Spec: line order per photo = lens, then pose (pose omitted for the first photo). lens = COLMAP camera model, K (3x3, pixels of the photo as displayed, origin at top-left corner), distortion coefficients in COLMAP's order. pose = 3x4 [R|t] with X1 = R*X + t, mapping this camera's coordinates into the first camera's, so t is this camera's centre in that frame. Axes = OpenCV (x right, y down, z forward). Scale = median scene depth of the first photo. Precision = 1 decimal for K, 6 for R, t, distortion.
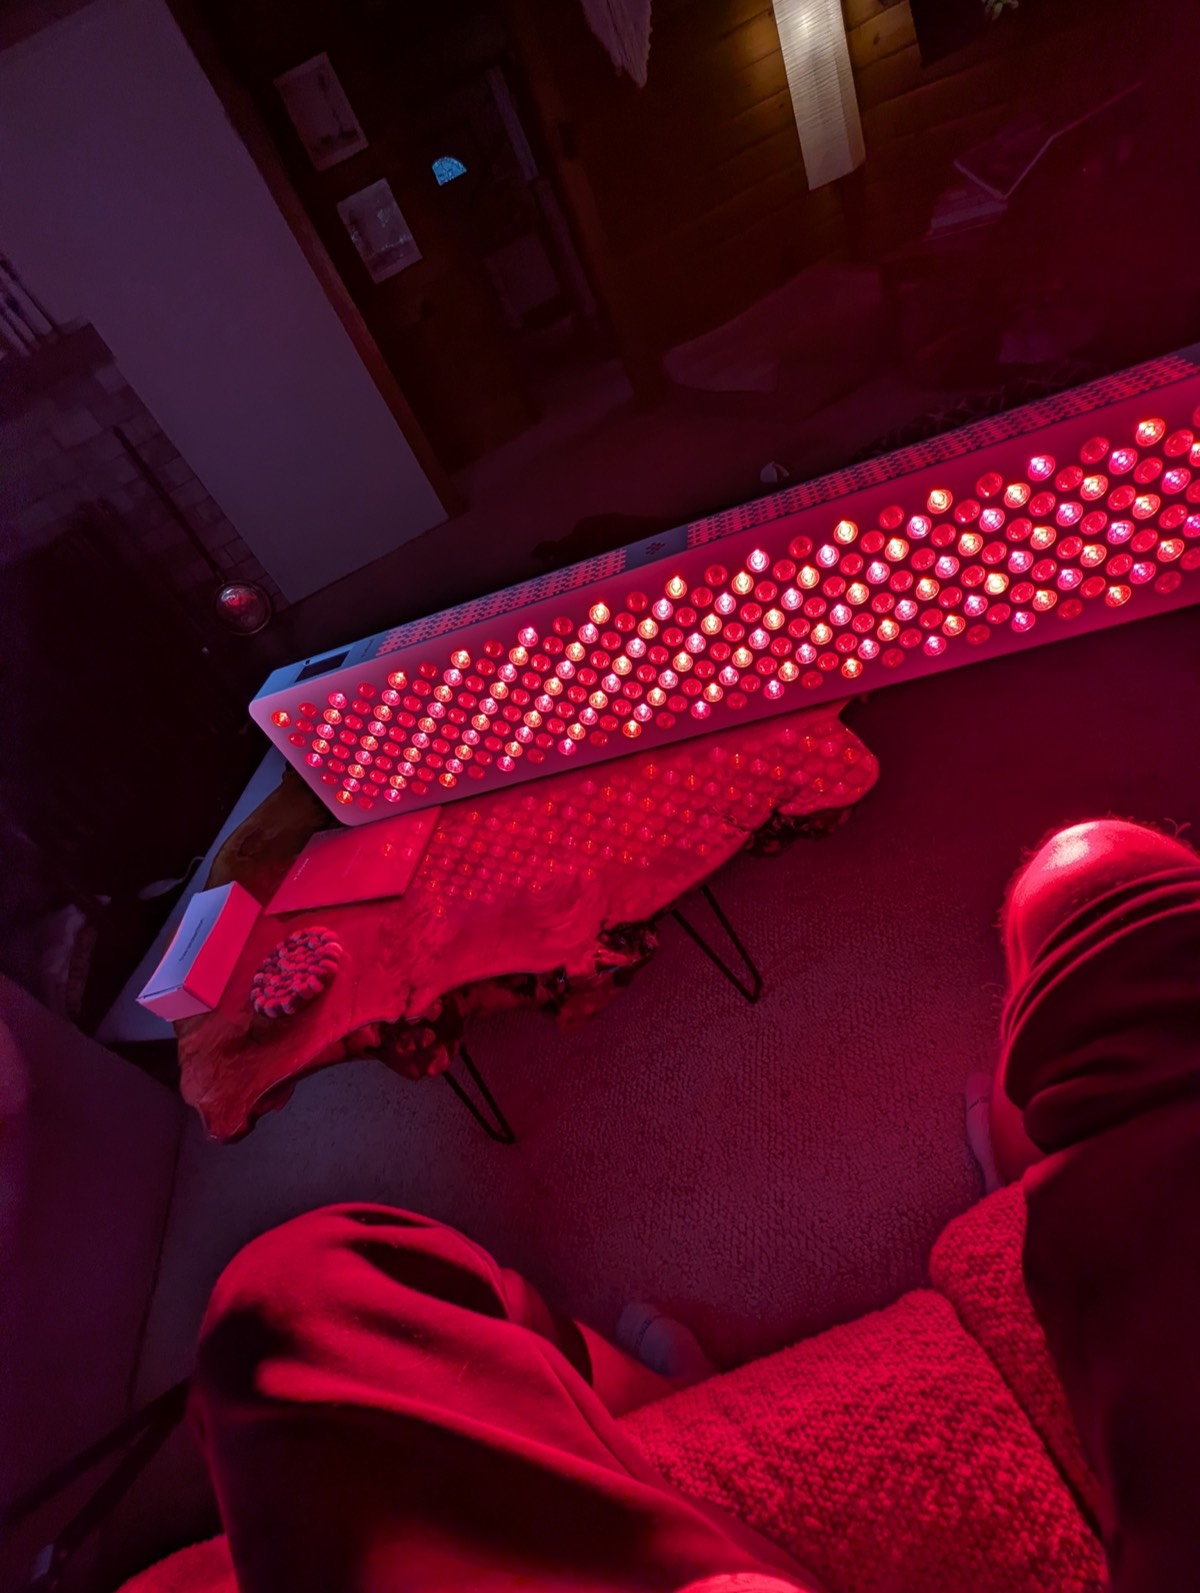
lens RADIAL K [[760.9, 0, 592.0], [0, 760.9, 802.0], [0, 0, 1]] dist [-0.002945, 0.000781]
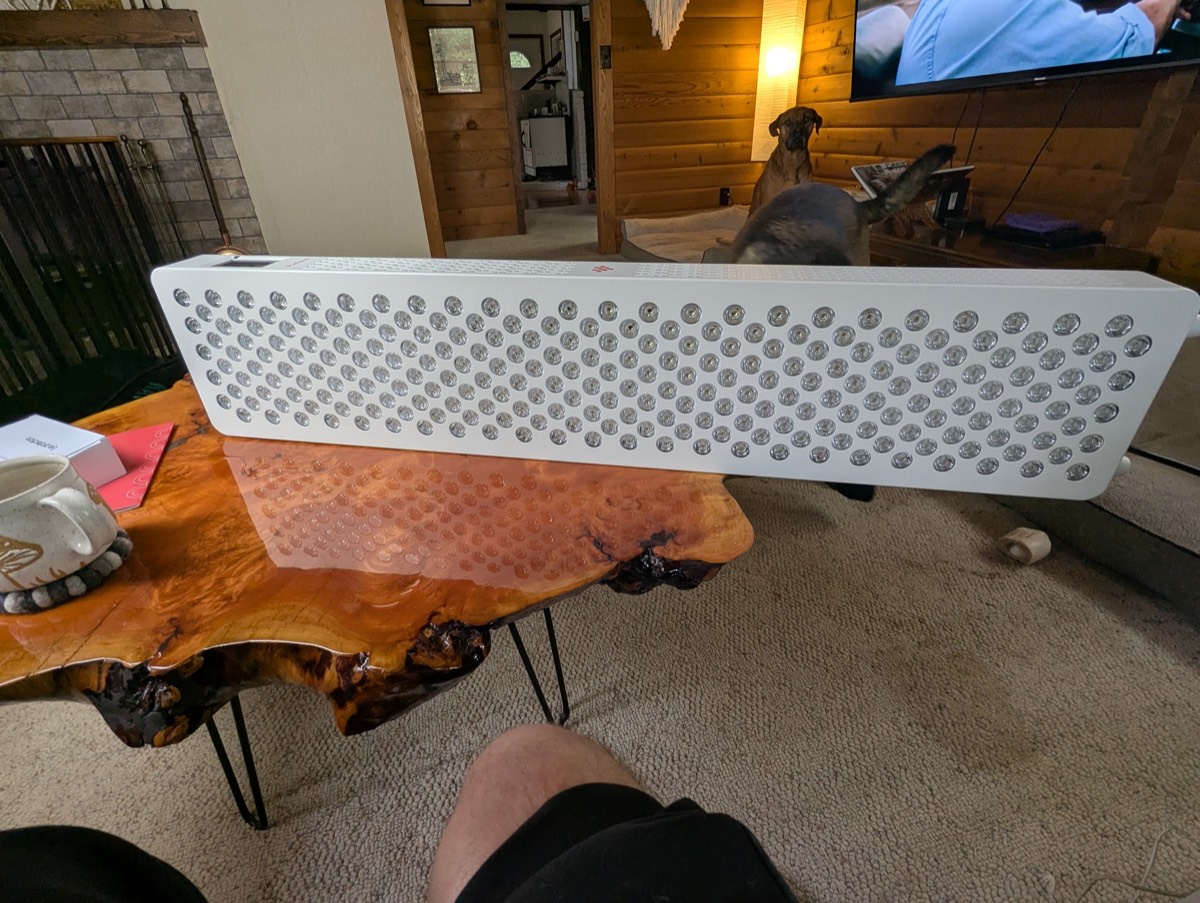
lens RADIAL K [[573.2, 0, 594.8], [0, 573.2, 453.9], [0, 0, 1]] dist [-0.002945, 0.000781]
pose [[0.933779, 0.317697, 0.164701, 0.020066], [-0.288360, 0.940563, -0.179413, 0.047616], [-0.211911, 0.120039, 0.969889, 0.285190]]
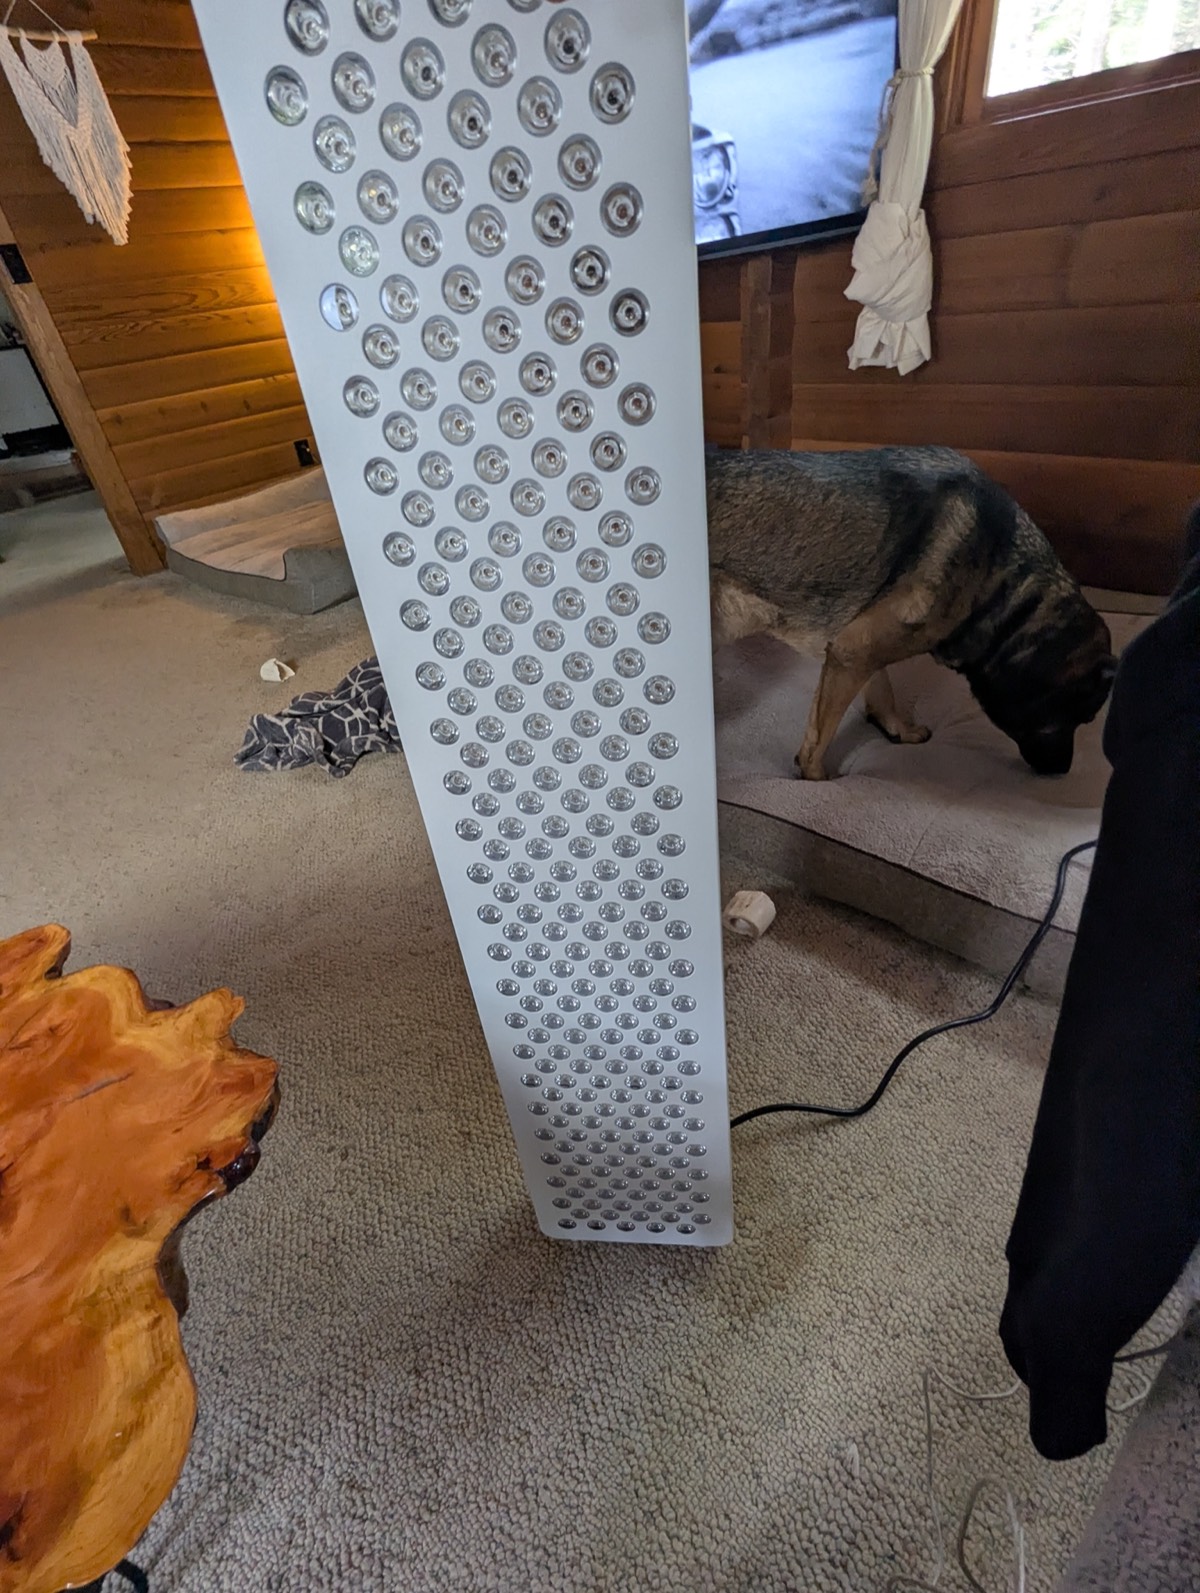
lens RADIAL K [[760.9, 0, 601.7], [0, 760.9, 792.2], [0, 0, 1]] dist [-0.002945, 0.000781]
pose [[0.853666, 0.000753, 0.520820, 0.344456], [0.104601, 0.979375, -0.172865, -0.345810], [-0.510208, 0.202048, 0.835981, 0.337074]]
